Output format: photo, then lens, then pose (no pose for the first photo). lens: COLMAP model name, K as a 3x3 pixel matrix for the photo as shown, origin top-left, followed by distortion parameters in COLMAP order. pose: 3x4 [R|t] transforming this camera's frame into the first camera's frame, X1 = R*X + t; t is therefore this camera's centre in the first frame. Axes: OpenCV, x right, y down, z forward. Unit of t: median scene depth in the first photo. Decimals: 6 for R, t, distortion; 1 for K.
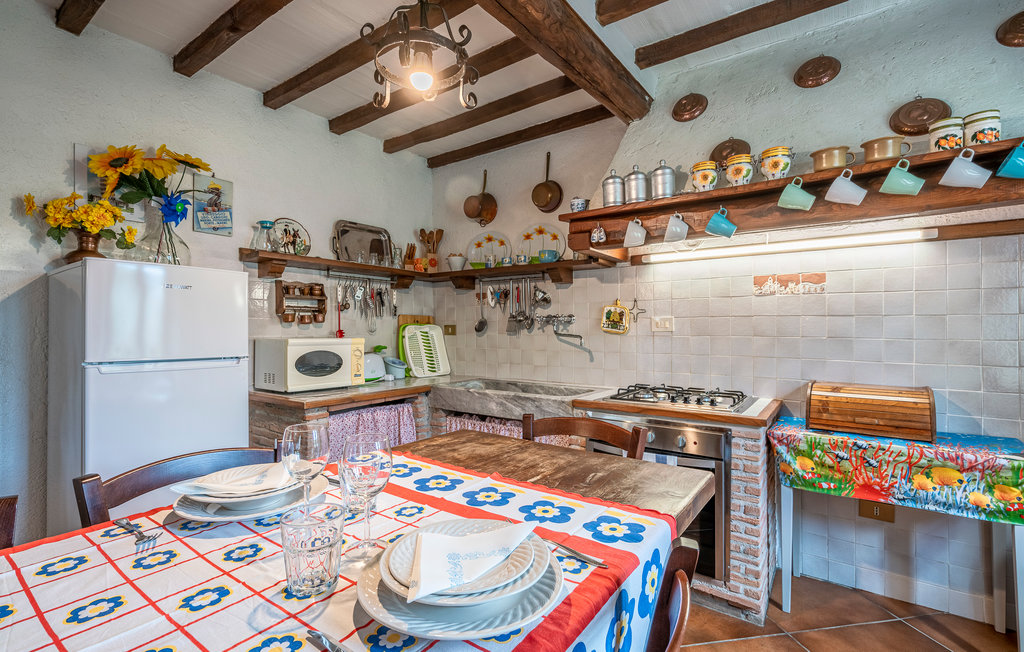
lens RADIAL K [[471.5, 0, 511.3], [0, 471.5, 317.4], [0, 0, 1]] dist [-0.001182, 0.003004]
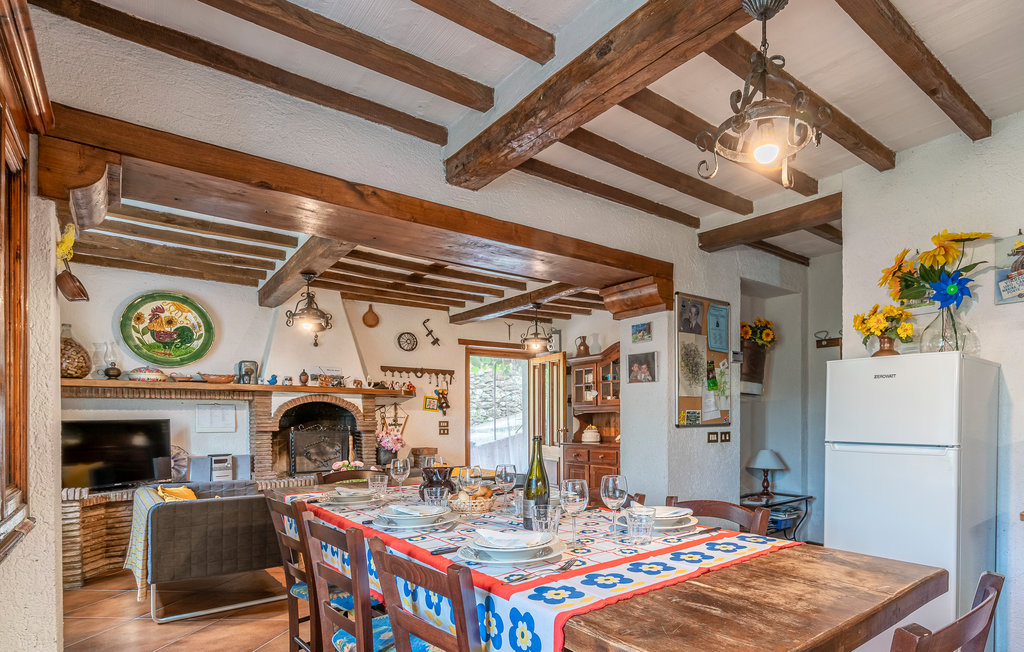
lens RADIAL K [[562.2, 0, 601.2], [0, 562.2, 422.1], [0, 0, 1]] dist [-0.002237, 0.005362]
pose [[-0.225891, 0.013838, -0.974054, 1.589726], [0.033281, 0.999425, 0.006480, 0.006145], [0.973584, -0.030954, -0.226222, 1.232612]]
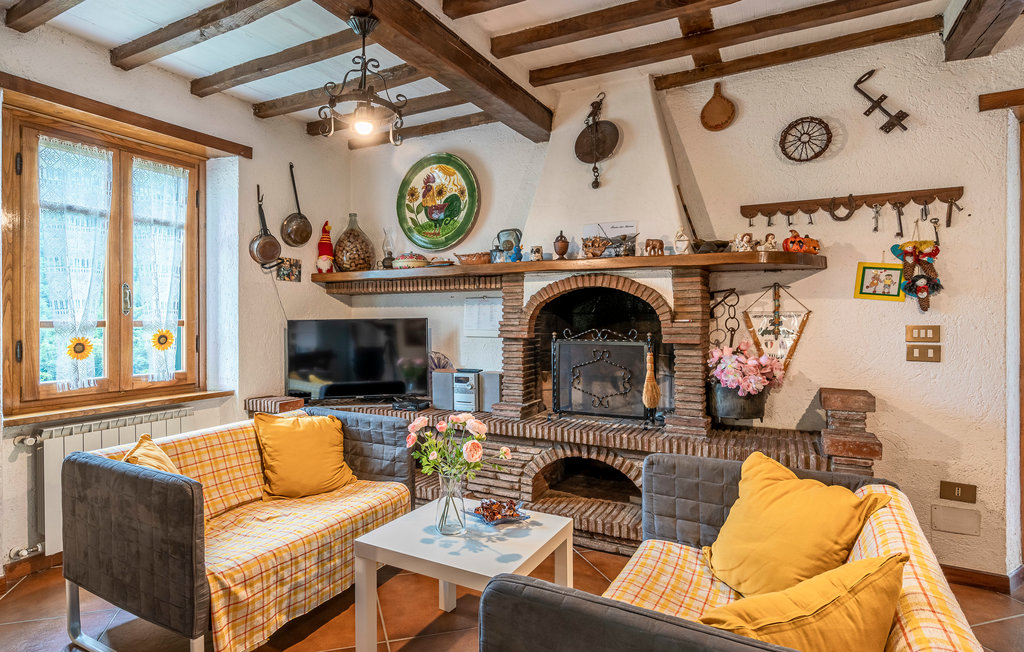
lens RADIAL K [[562.2, 0, 473.1], [0, 562.2, 316.2], [0, 0, 1]] dist [-0.002237, 0.005362]
pose [[-0.995887, 0.006608, -0.090359, -3.039979], [0.009377, 0.999498, -0.030257, -0.012836], [0.090113, -0.030980, -0.995450, 0.039763]]
